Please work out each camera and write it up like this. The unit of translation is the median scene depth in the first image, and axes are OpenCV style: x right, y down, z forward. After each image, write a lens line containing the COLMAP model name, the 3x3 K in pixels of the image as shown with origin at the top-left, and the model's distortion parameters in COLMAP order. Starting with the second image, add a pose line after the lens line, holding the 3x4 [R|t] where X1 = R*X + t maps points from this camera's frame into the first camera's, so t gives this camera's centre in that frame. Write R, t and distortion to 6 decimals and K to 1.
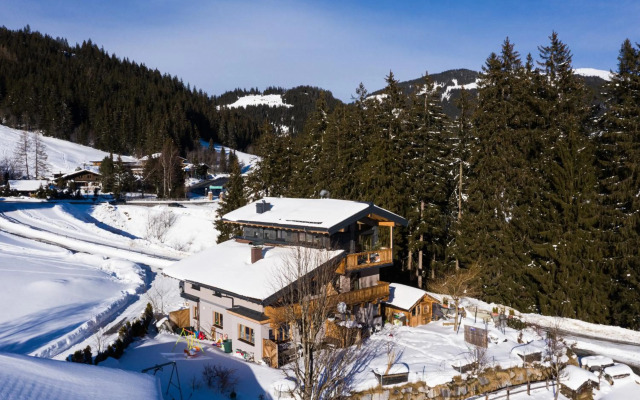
lens RADIAL K [[504.2, 0, 320.0], [0, 504.2, 200.0], [0, 0, 1]] dist [-0.023386, 0.008147]
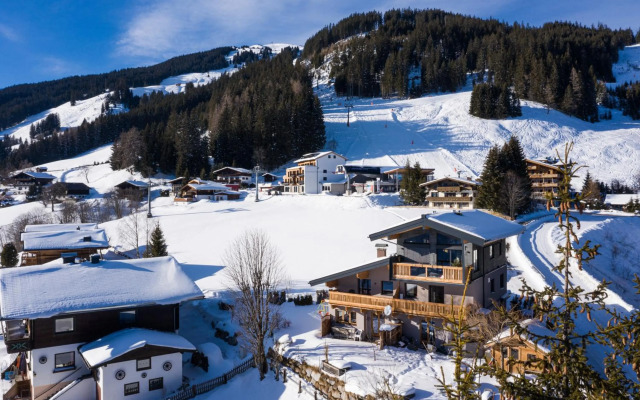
lens RADIAL K [[504.2, 0, 320.0], [0, 504.2, 200.0], [0, 0, 1]] dist [-0.023386, 0.008147]
pose [[0.242877, 0.002595, -0.970054, 0.268558], [-0.031148, 0.999502, -0.005125, -0.003268], [0.969557, 0.031460, 0.242836, 0.150893]]
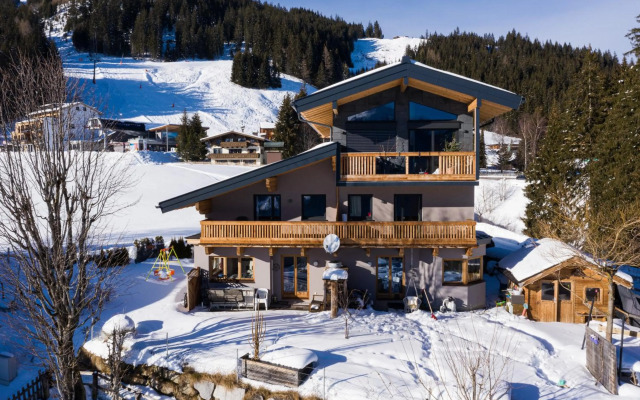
lens RADIAL K [[504.2, 0, 320.0], [0, 504.2, 200.0], [0, 0, 1]] dist [-0.023386, 0.008147]
pose [[0.674749, 0.031120, -0.737391, 0.116006], [-0.024165, 0.999507, 0.020070, 0.039027], [0.737652, 0.004277, 0.675168, 0.154602]]
